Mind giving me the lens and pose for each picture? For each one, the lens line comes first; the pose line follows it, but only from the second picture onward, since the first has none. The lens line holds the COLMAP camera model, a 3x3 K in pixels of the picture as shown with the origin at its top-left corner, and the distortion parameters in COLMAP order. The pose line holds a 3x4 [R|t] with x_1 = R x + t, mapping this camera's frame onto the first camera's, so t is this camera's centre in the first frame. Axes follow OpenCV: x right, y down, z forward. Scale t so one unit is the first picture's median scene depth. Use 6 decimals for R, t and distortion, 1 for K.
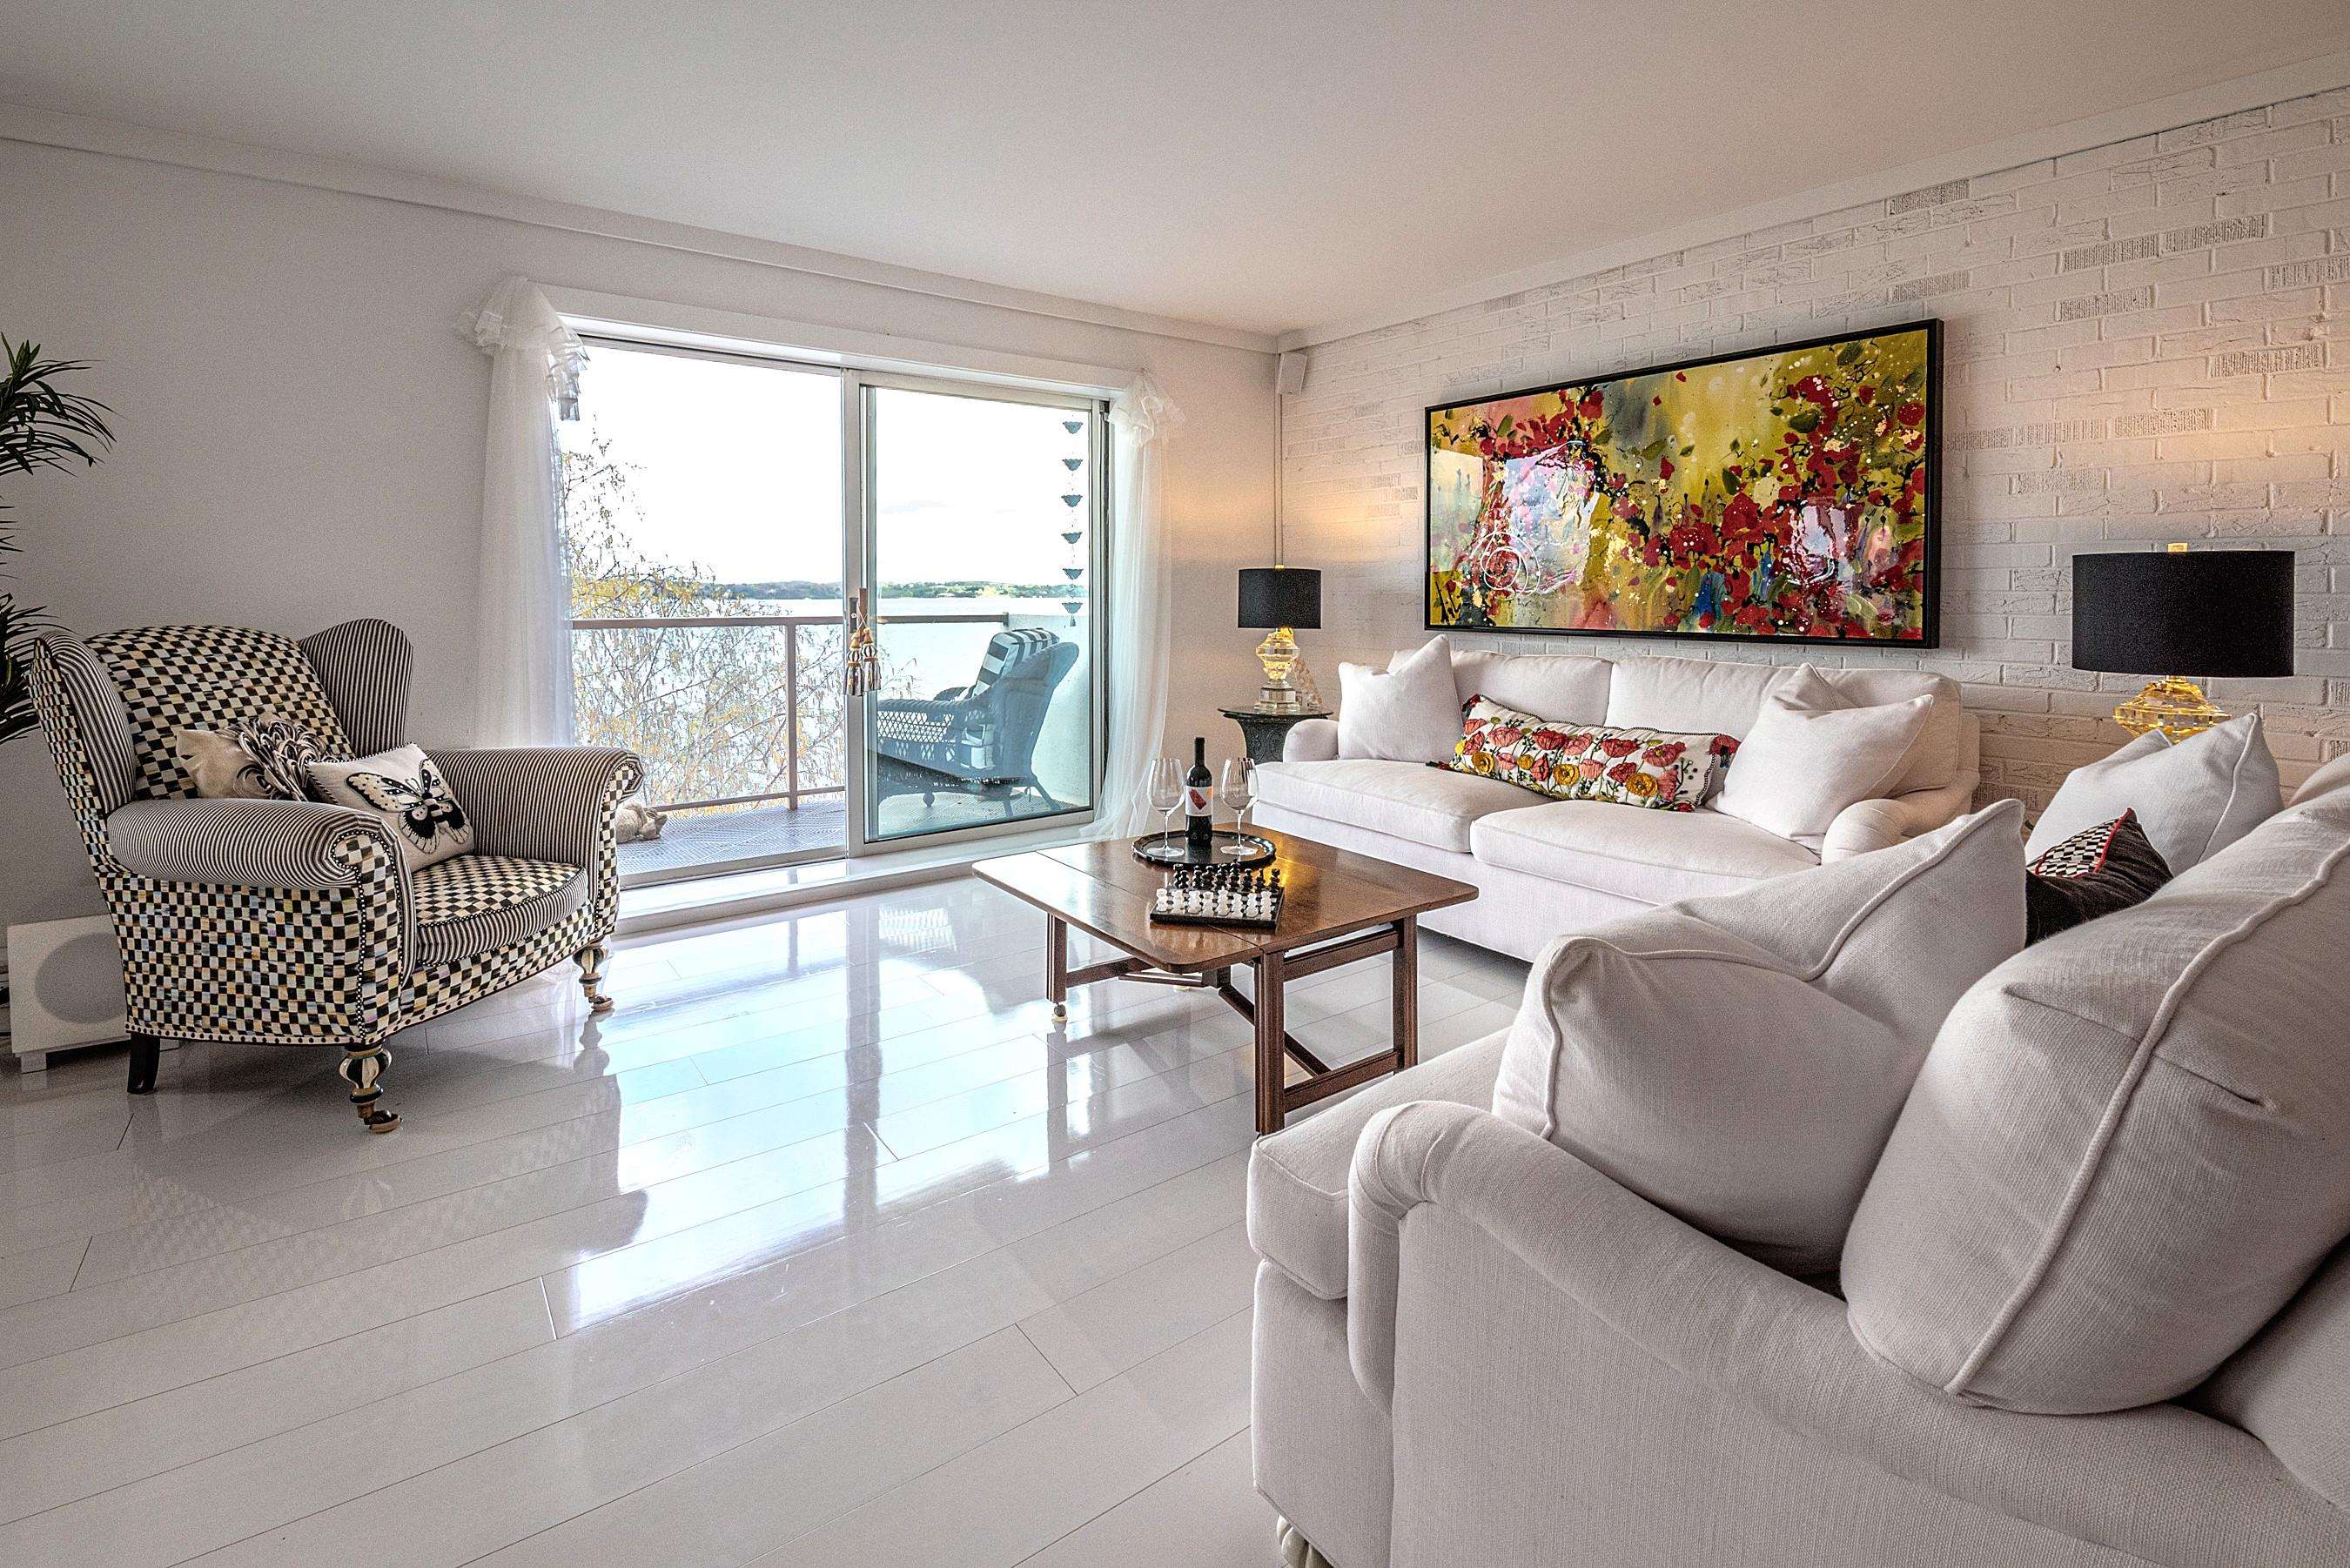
lens RADIAL K [[1099.2, 0, 1138.6], [0, 1099.2, 611.1], [0, 0, 1]] dist [0.001065, -0.014164]
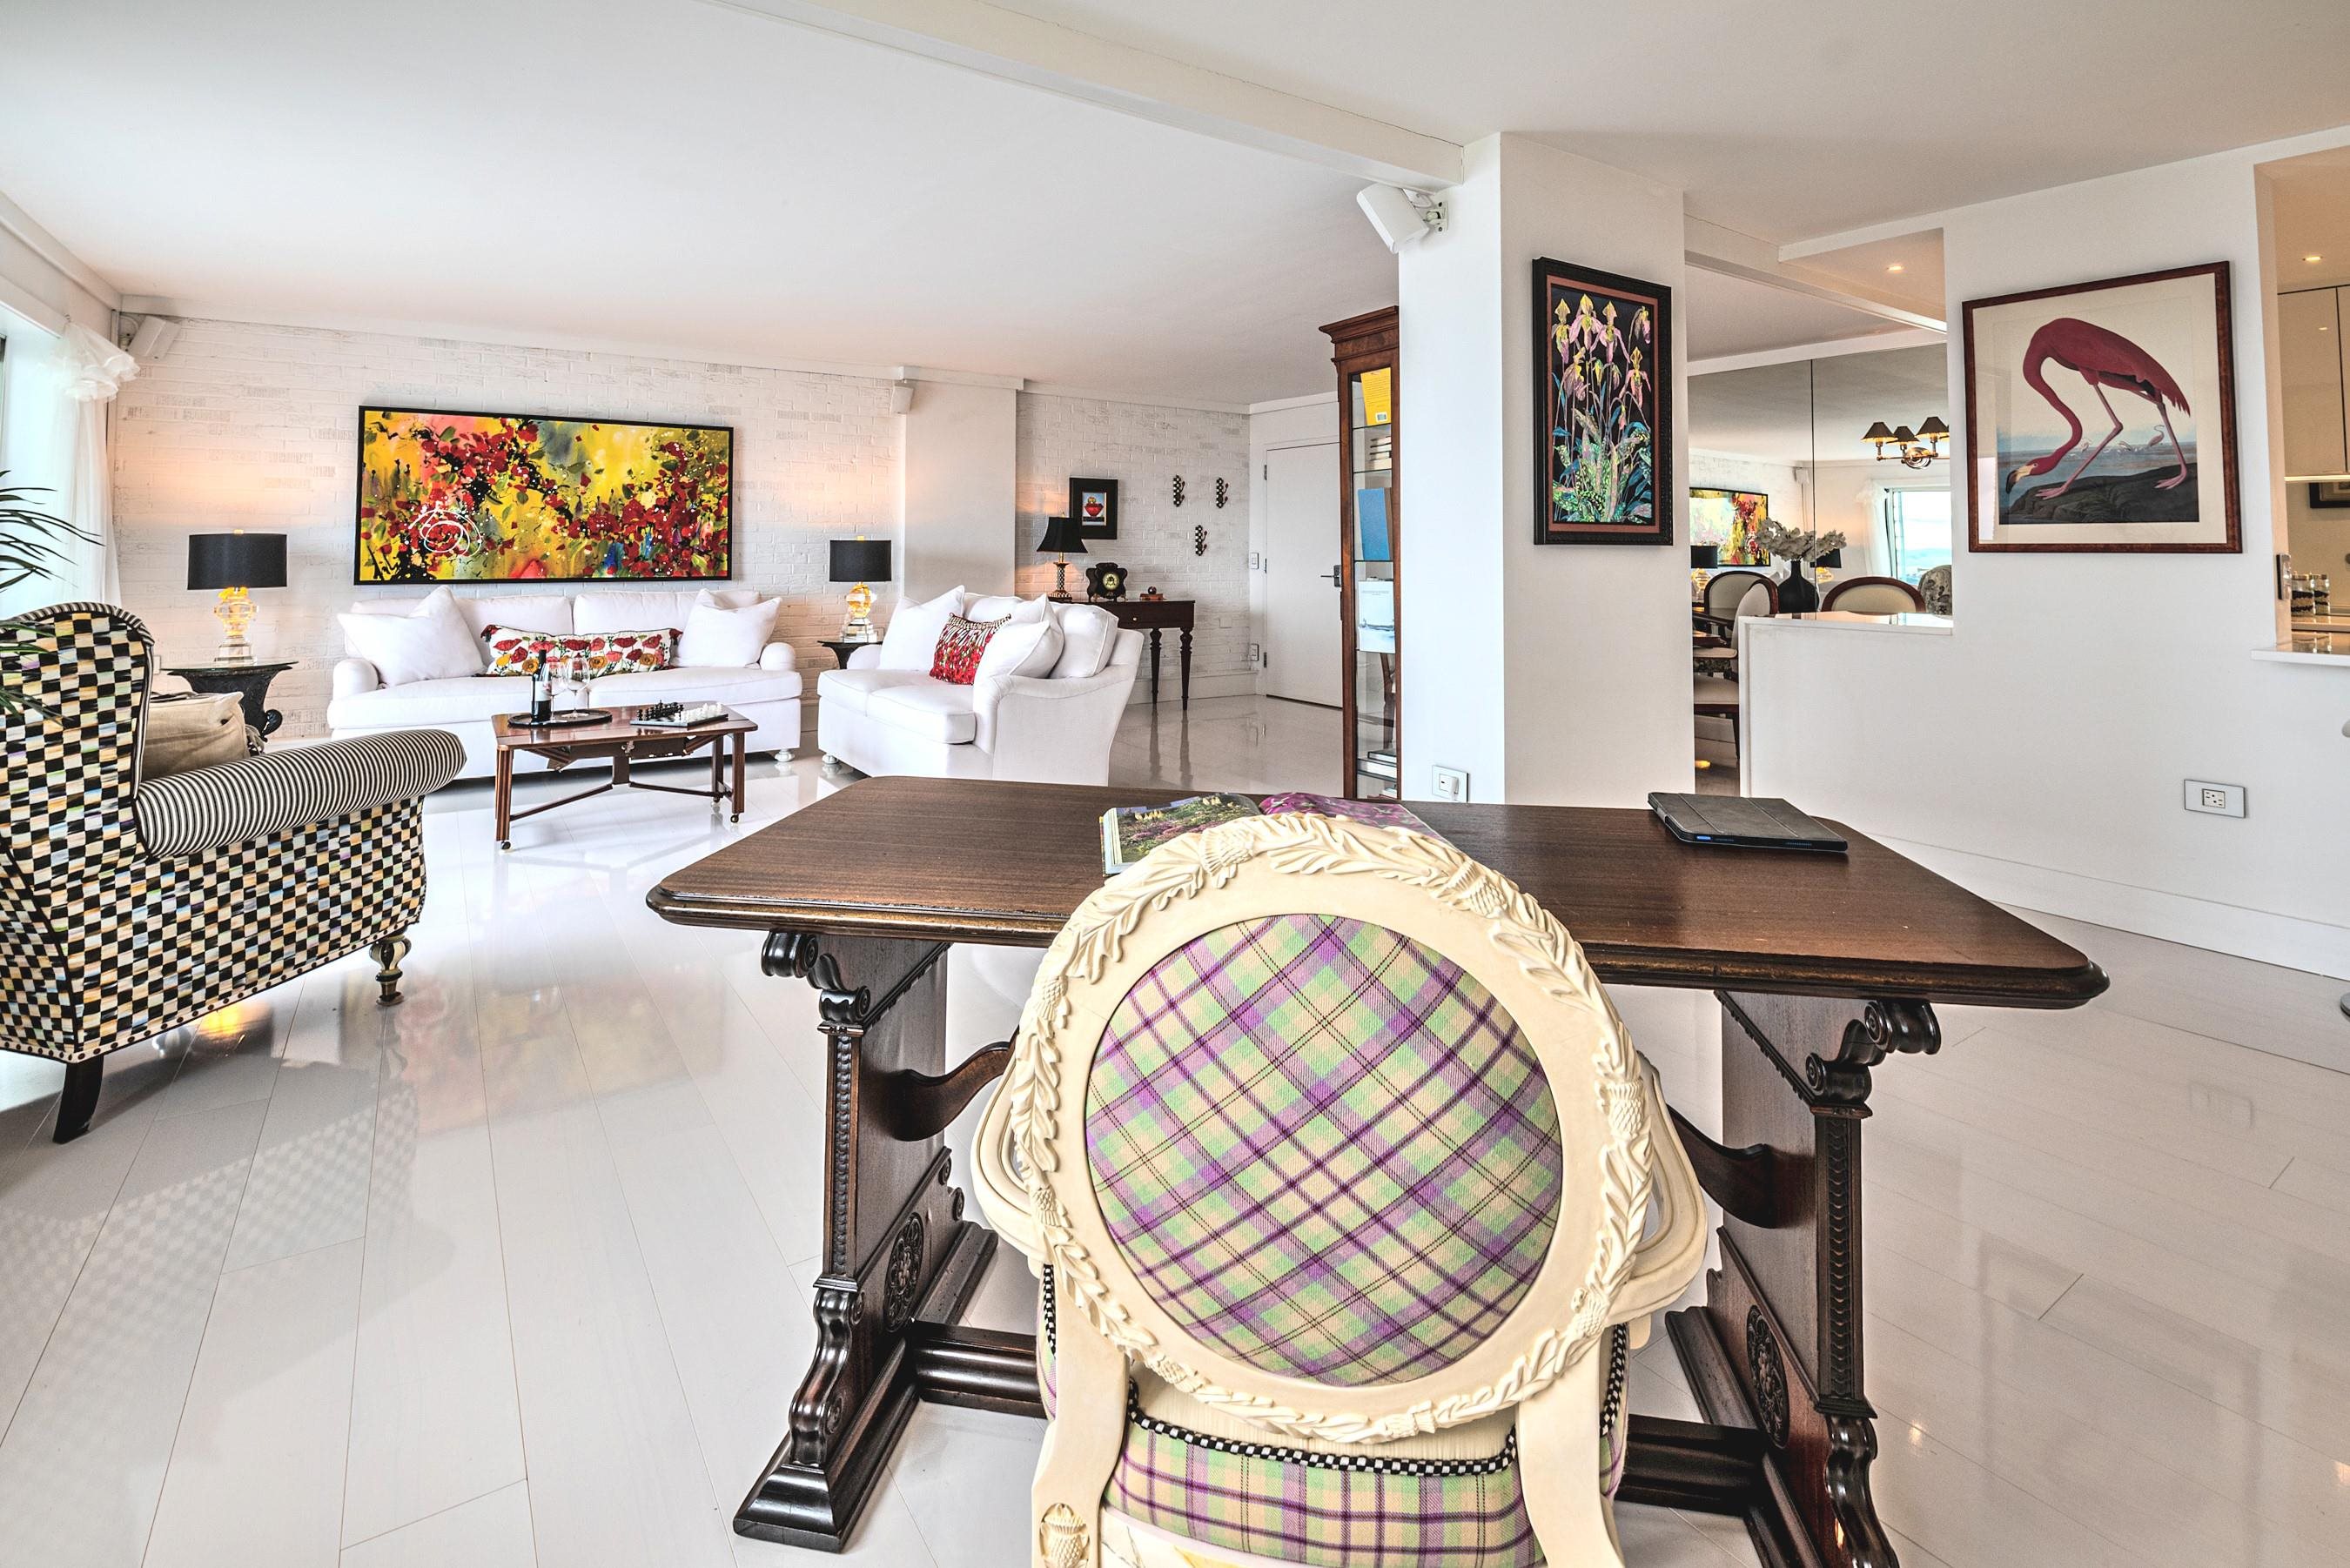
lens RADIAL K [[1065.4, 0, 1198.9], [0, 1065.4, 530.8], [0, 0, 1]] dist [-0.002066, -0.000932]
pose [[0.006241, 0.019770, 0.999785, -1.185554], [0.017576, 0.999648, -0.019877, -0.004065], [-0.999826, 0.017697, 0.005891, 0.060435]]
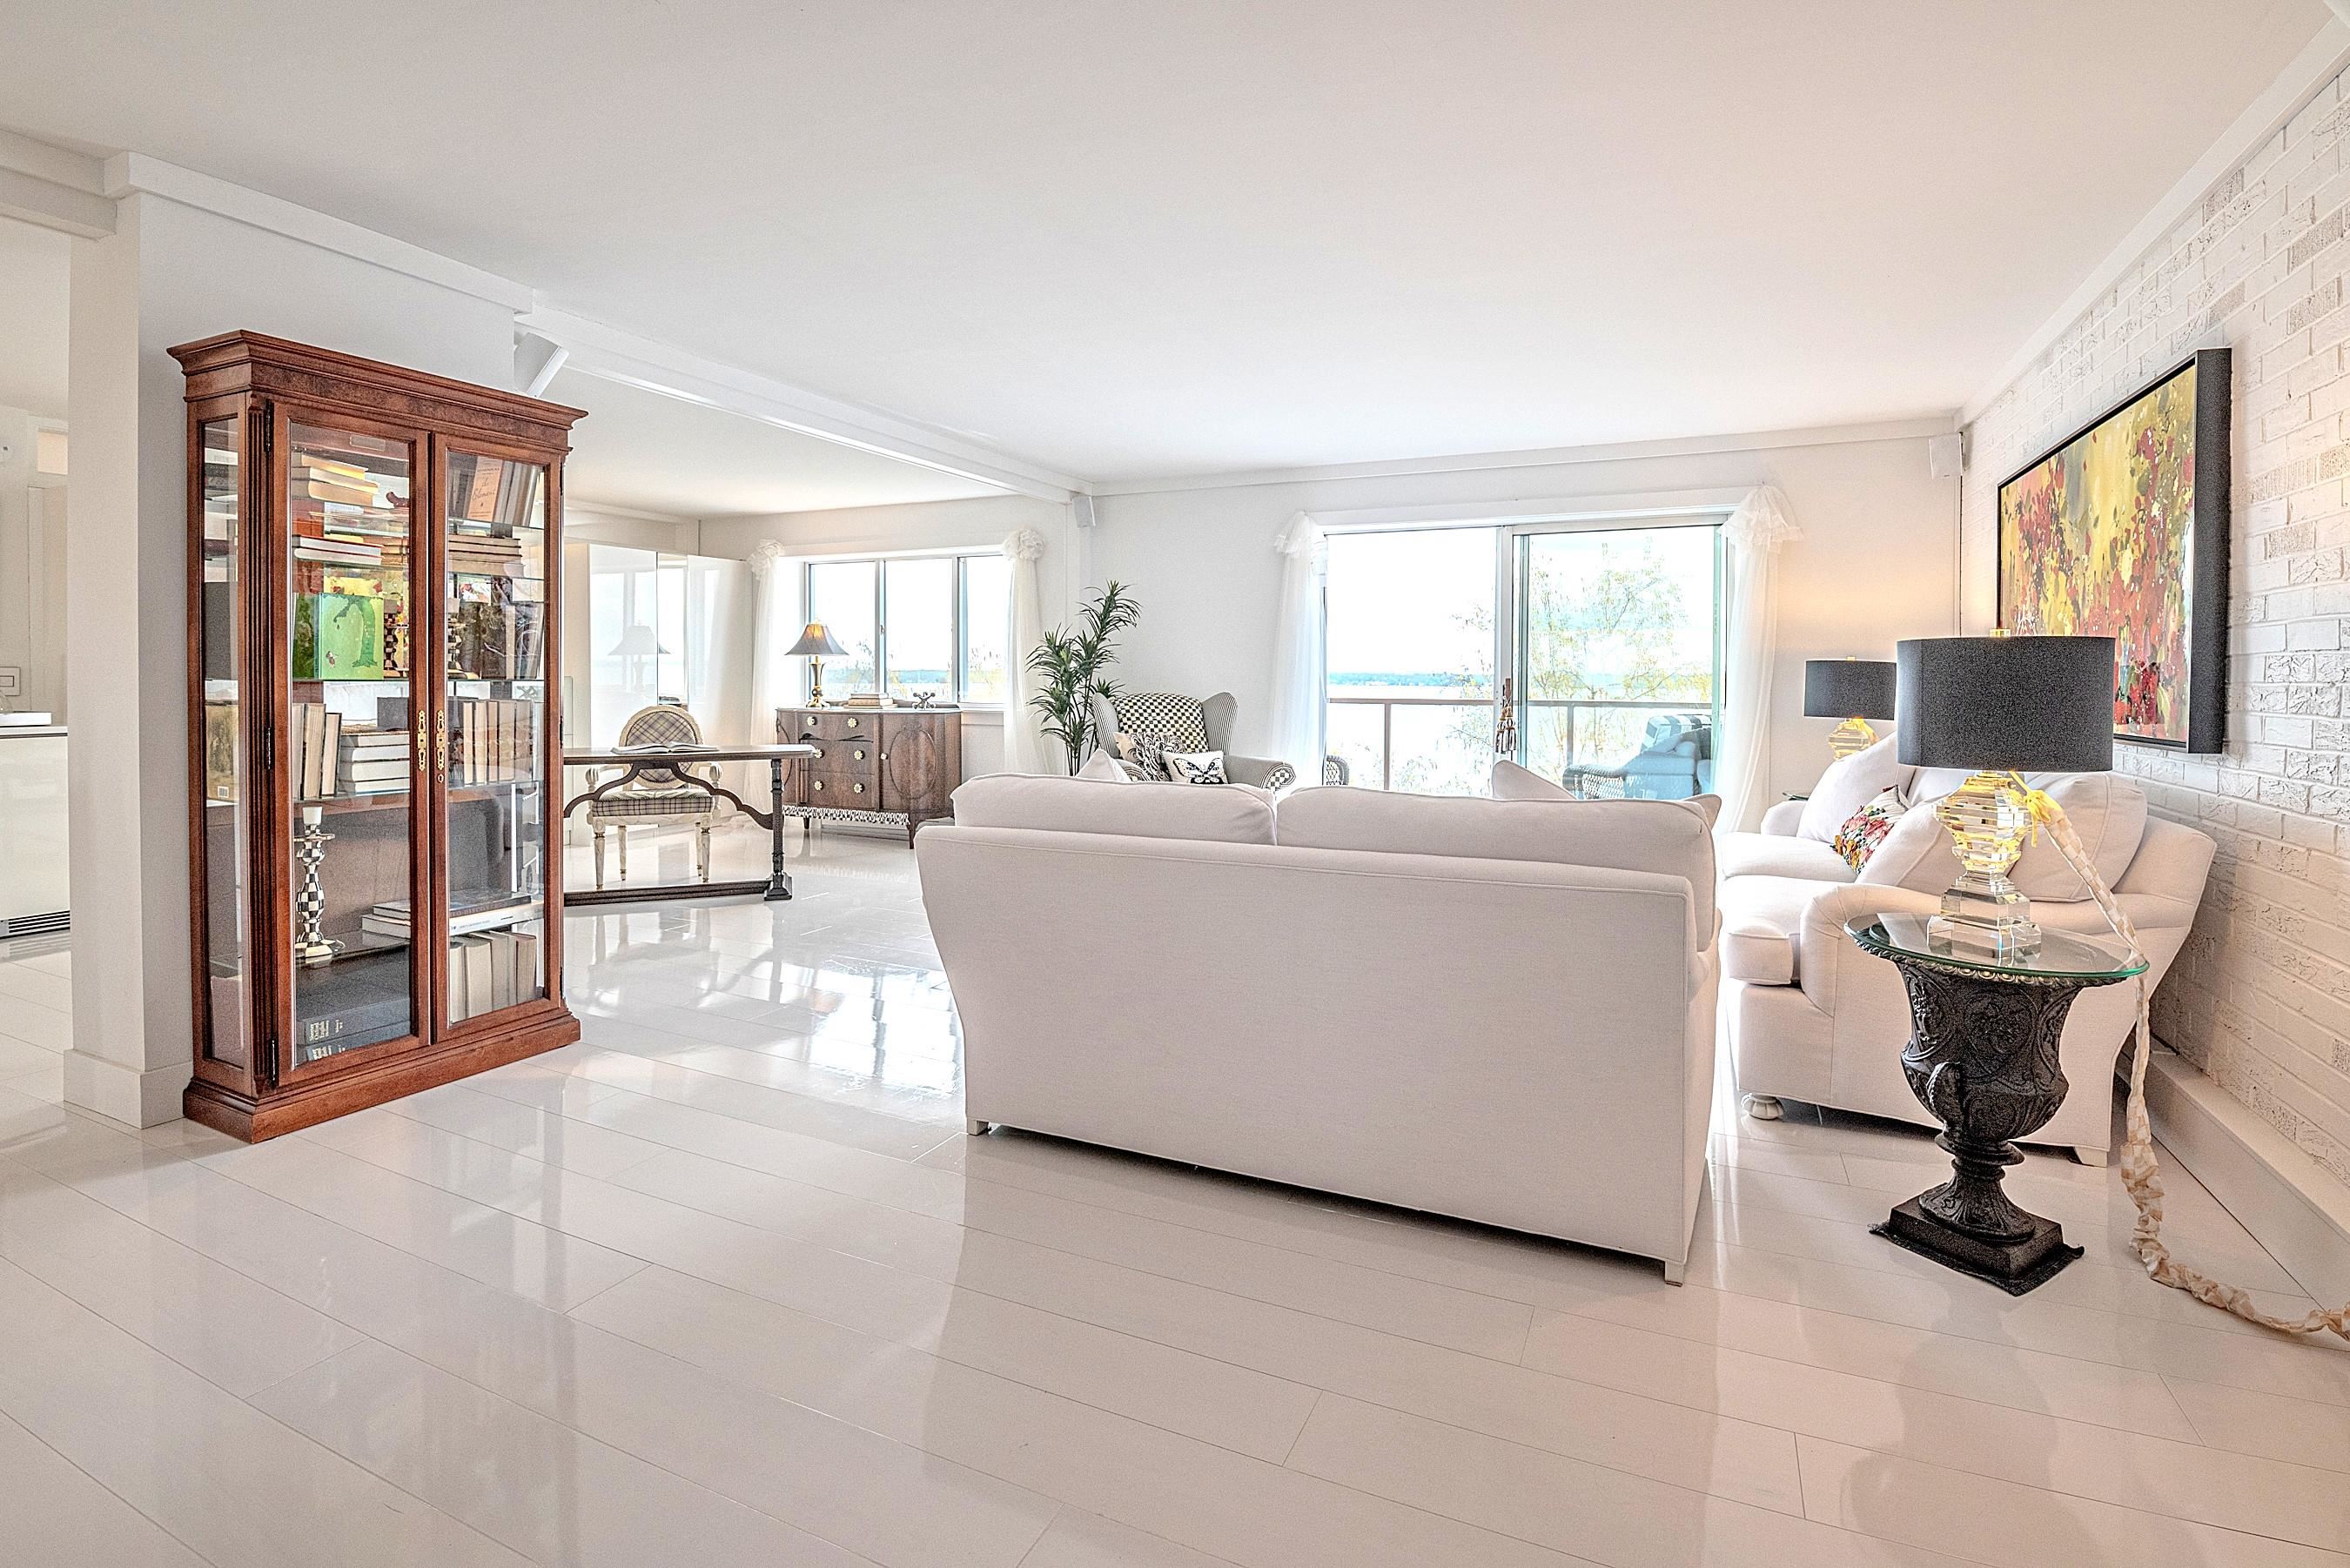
lens RADIAL K [[1065.9, 0, 1202.4], [0, 1065.9, 689.7], [0, 0, 1]] dist [0.000834, -0.012121]
pose [[0.496940, 0.008396, -0.867744, 0.905668], [-0.018638, 0.999826, -0.000999, 0.001700], [0.867585, 0.016669, 0.497010, -0.032868]]
